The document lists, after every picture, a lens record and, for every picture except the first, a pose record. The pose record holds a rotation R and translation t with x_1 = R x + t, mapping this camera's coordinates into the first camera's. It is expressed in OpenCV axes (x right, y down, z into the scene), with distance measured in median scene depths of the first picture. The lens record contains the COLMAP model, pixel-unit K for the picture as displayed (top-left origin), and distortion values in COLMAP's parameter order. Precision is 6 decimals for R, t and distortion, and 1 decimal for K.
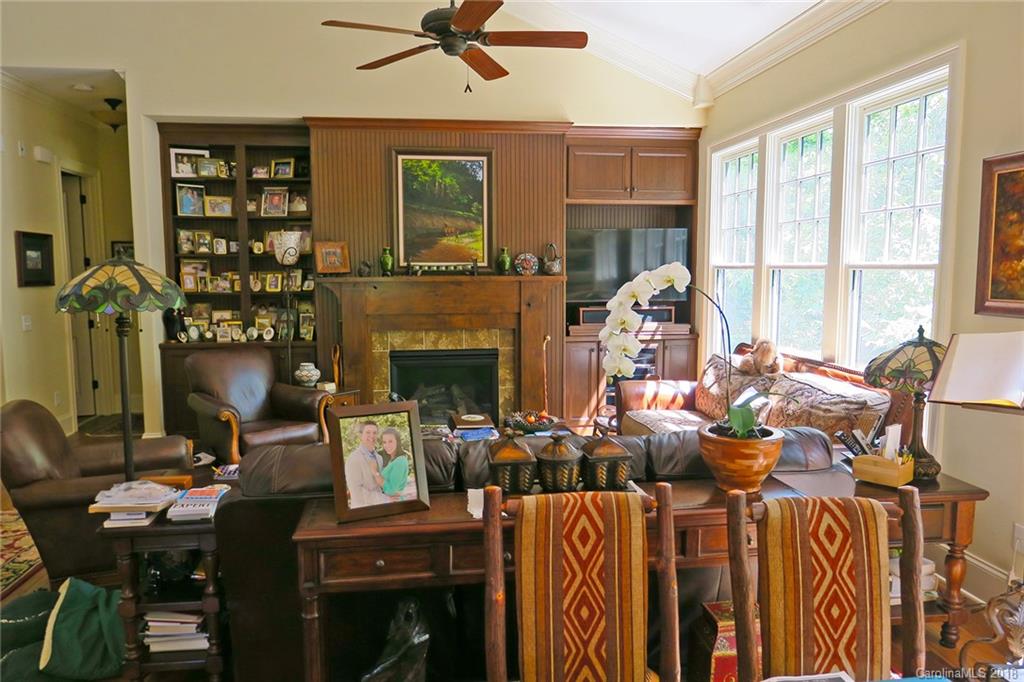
lens RADIAL K [[711.3, 0, 512.4], [0, 711.3, 338.0], [0, 0, 1]] dist [-0.023918, -0.001098]
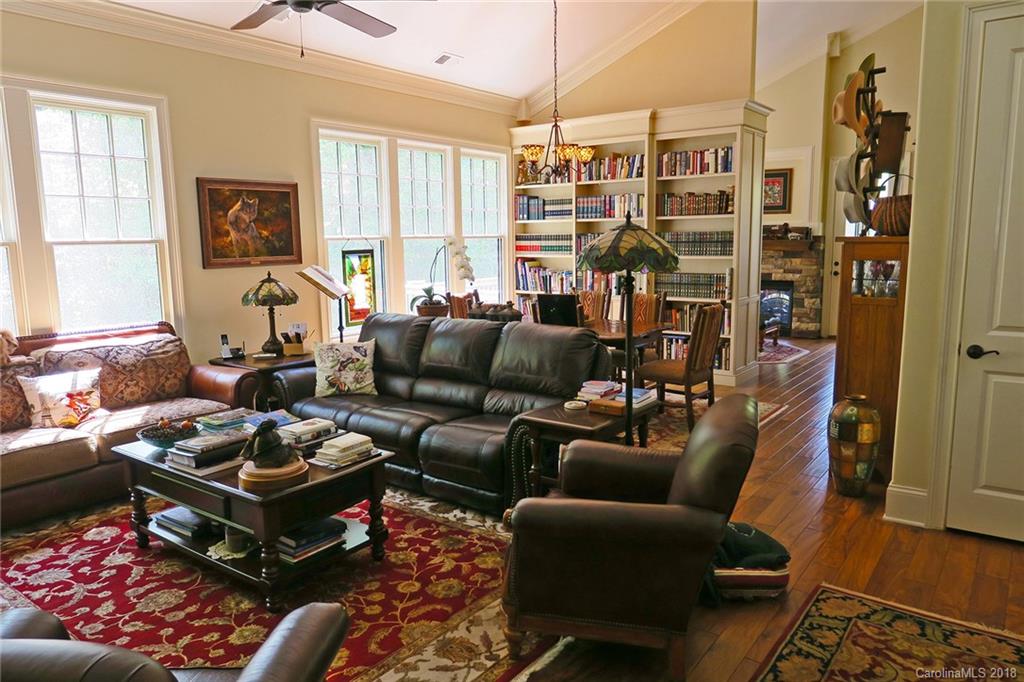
lens RADIAL K [[711.3, 0, 511.4], [0, 711.3, 346.2], [0, 0, 1]] dist [-0.023918, -0.001098]
pose [[-0.717726, -0.081790, 0.691506, -1.101126], [0.093285, 0.972832, 0.211887, -0.150150], [-0.690049, 0.216584, -0.690596, 1.767092]]
